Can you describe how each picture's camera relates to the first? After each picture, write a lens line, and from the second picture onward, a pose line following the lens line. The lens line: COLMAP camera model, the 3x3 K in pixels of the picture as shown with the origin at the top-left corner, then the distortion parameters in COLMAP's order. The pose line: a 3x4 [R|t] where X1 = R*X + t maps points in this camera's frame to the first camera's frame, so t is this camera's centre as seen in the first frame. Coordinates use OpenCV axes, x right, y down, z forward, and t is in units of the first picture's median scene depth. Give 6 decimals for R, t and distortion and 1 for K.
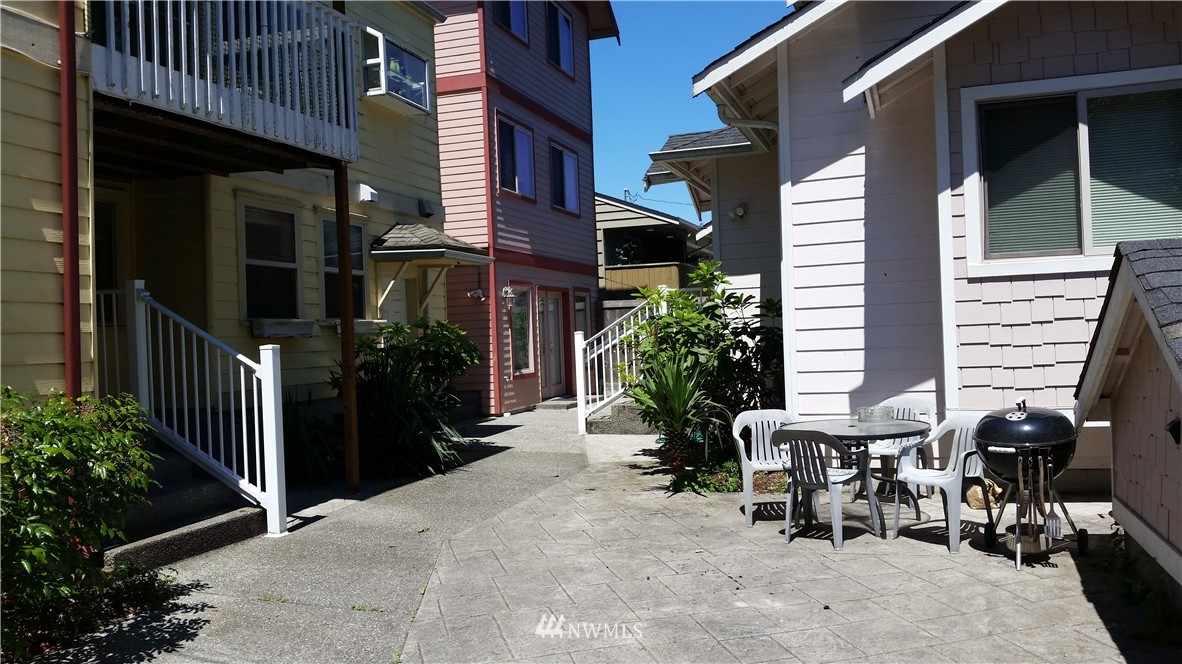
lens RADIAL K [[958.8, 0, 617.8], [0, 958.8, 326.9], [0, 0, 1]] dist [0.145143, -0.336790]
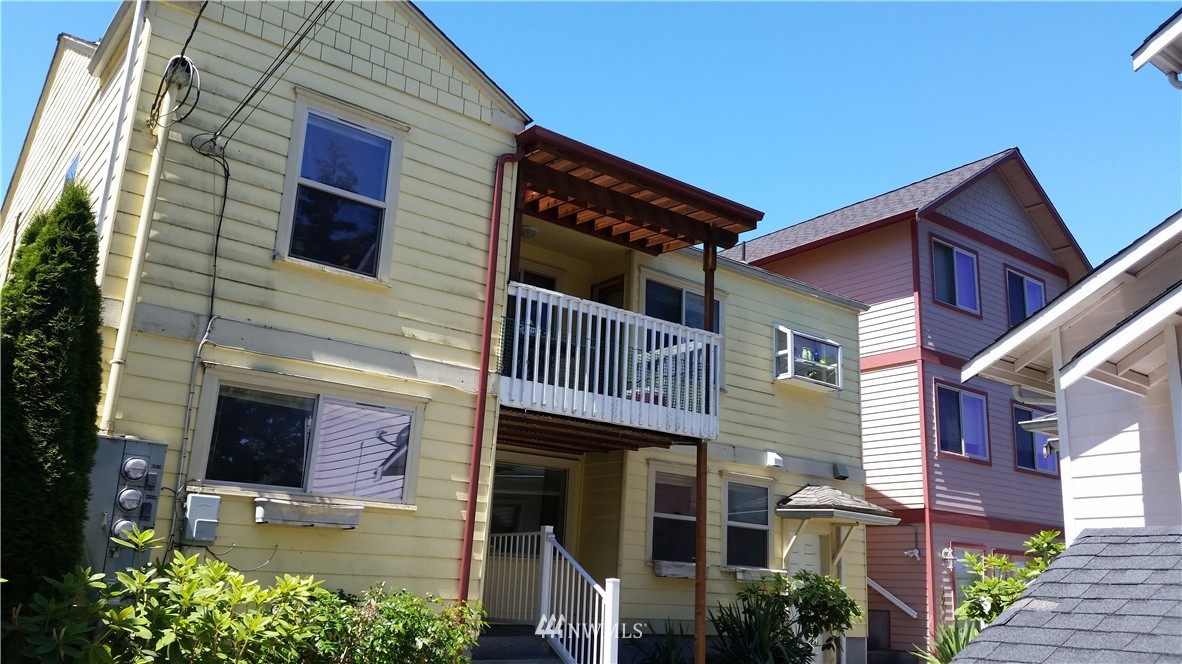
lens RADIAL K [[958.8, 0, 617.8], [0, 958.8, 326.9], [0, 0, 1]] dist [0.145143, -0.336790]
pose [[0.826493, -0.074276, -0.558025, 0.262154], [-0.070634, 0.969741, -0.233694, -0.004791], [0.558498, 0.232562, 0.796238, -0.097281]]
